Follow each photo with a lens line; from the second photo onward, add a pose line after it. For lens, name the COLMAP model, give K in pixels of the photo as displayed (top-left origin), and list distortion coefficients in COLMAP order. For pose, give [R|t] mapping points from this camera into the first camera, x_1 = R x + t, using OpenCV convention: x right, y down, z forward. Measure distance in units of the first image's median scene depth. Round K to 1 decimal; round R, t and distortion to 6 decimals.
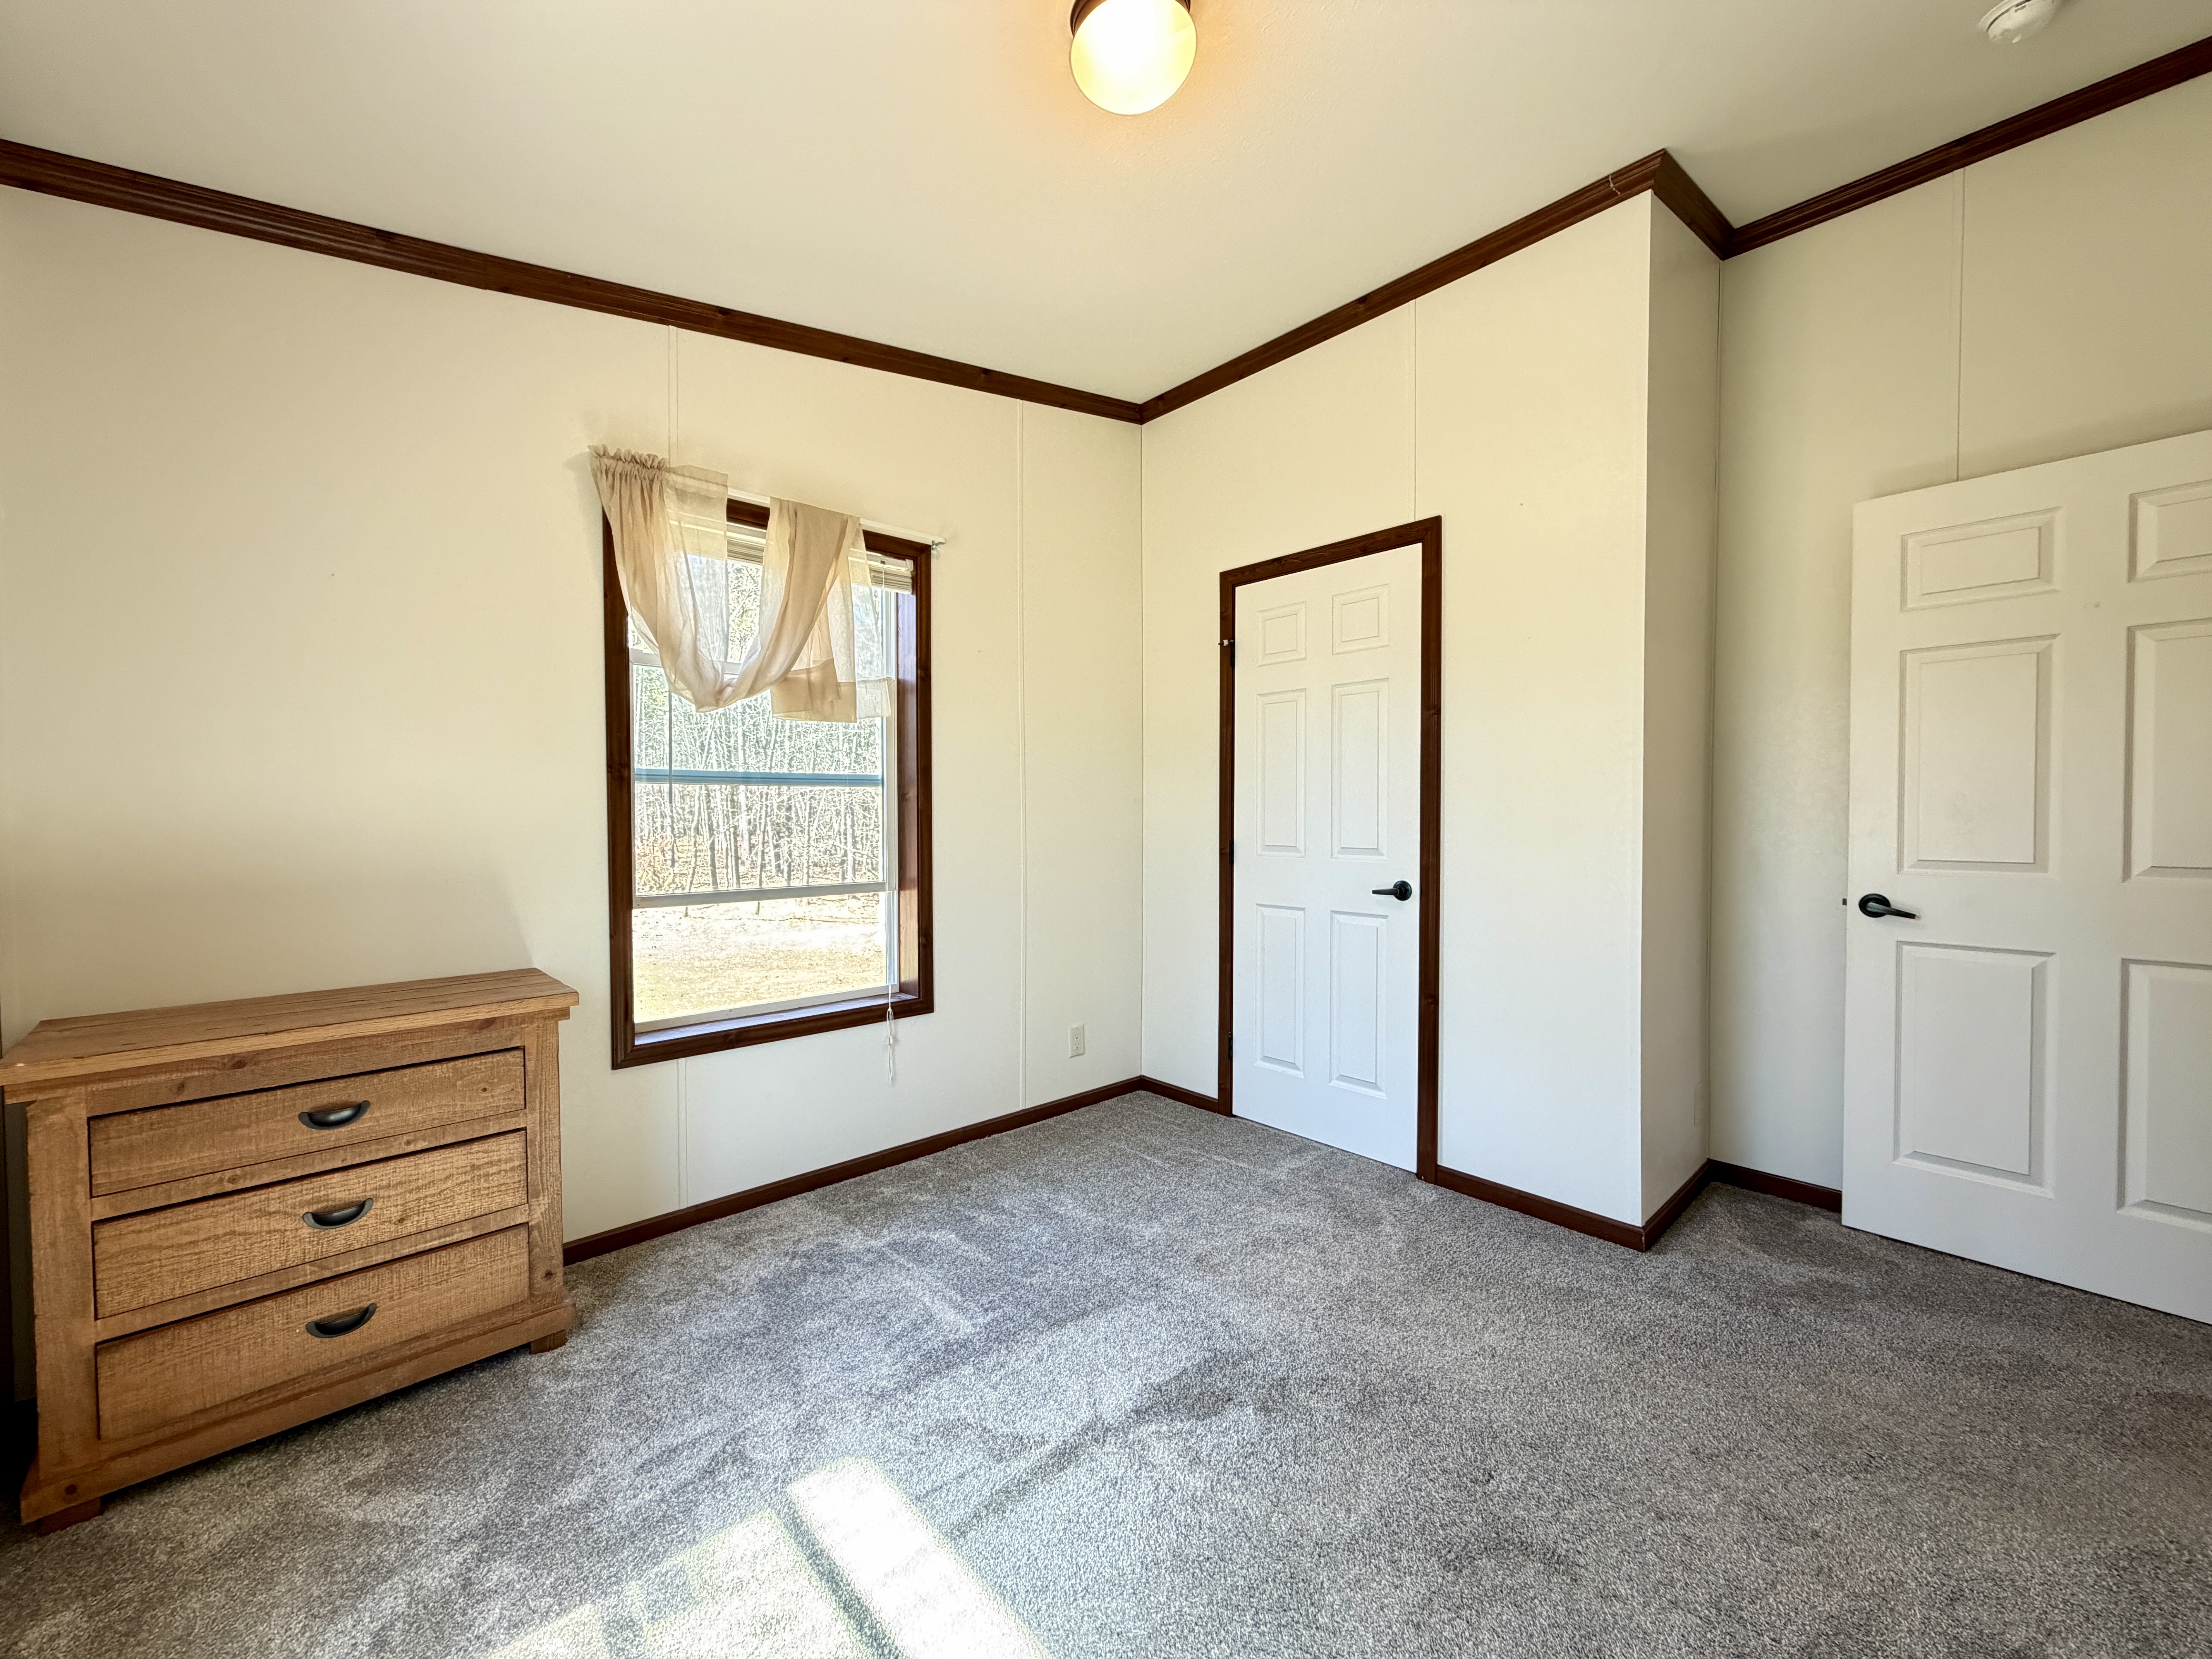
lens RADIAL K [[900.6, 0, 1074.6], [0, 900.6, 824.7], [0, 0, 1]] dist [-0.000286, 0.000182]
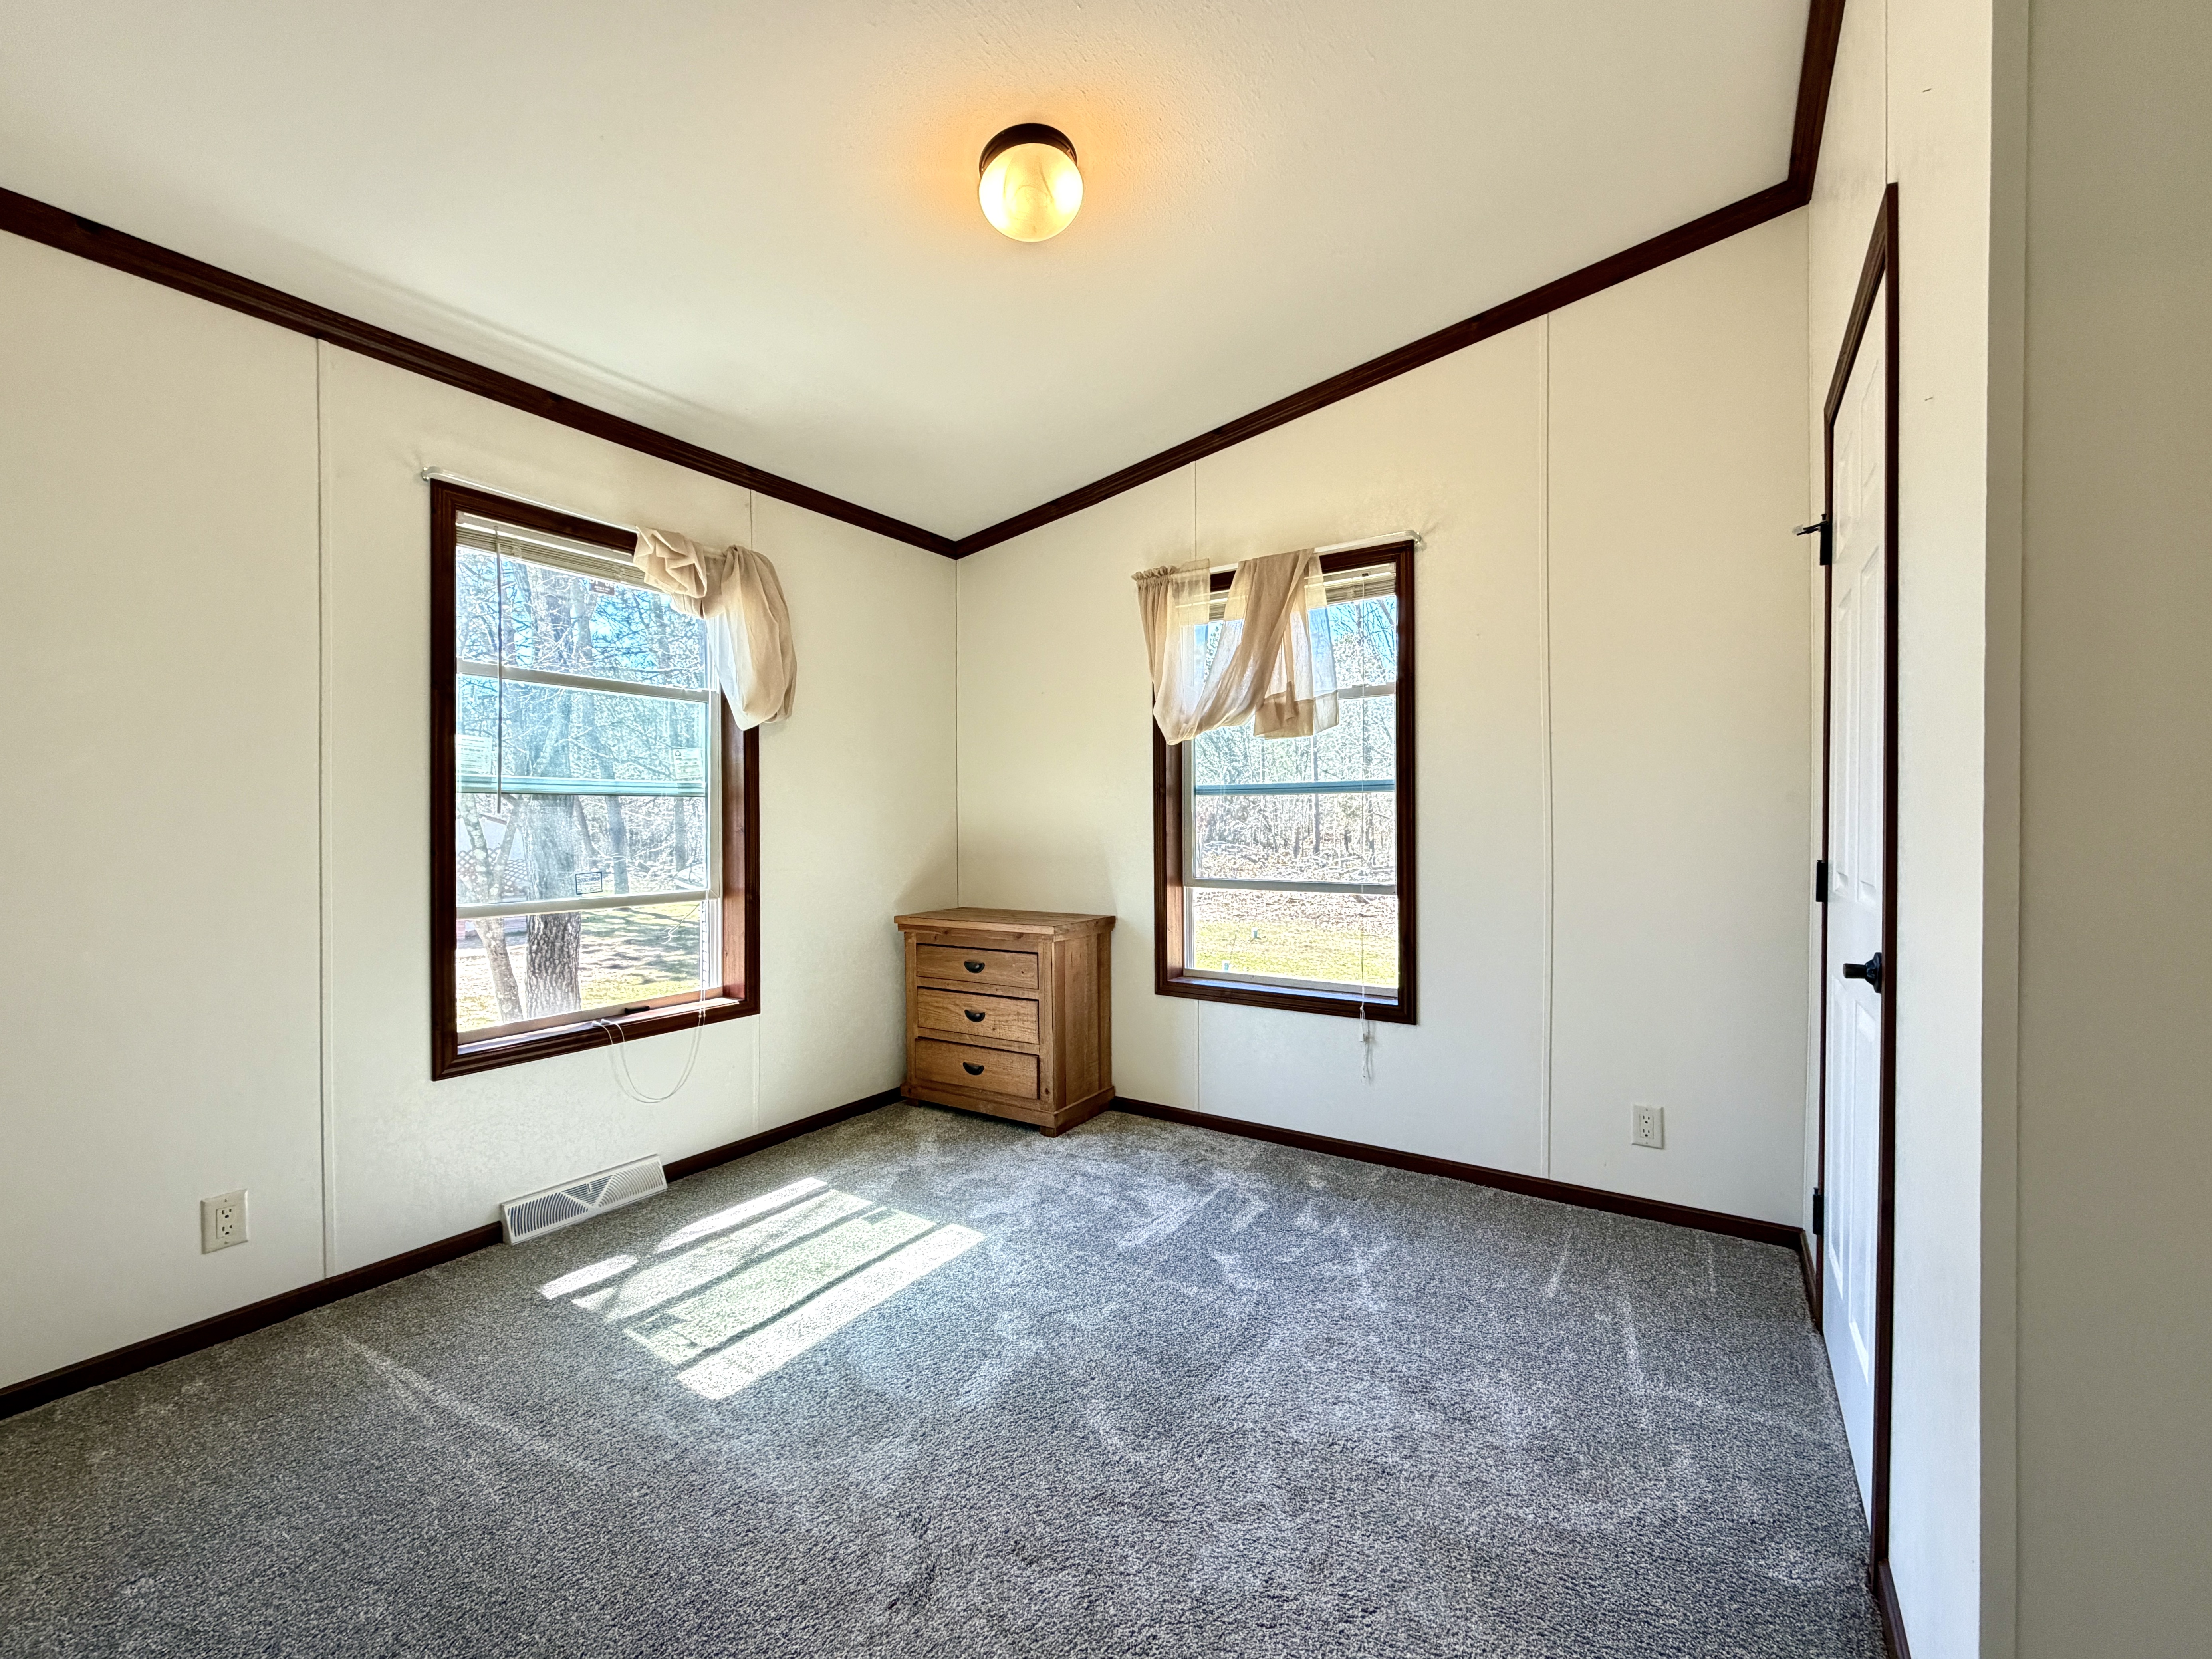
lens RADIAL K [[900.7, 0, 1074.6], [0, 900.7, 824.7], [0, 0, 1]] dist [-0.000286, 0.000182]
pose [[0.235632, 0.013222, -0.971753, 0.824433], [-0.008486, 0.999897, 0.011547, -0.015984], [0.971805, 0.005526, 0.235720, 0.504006]]
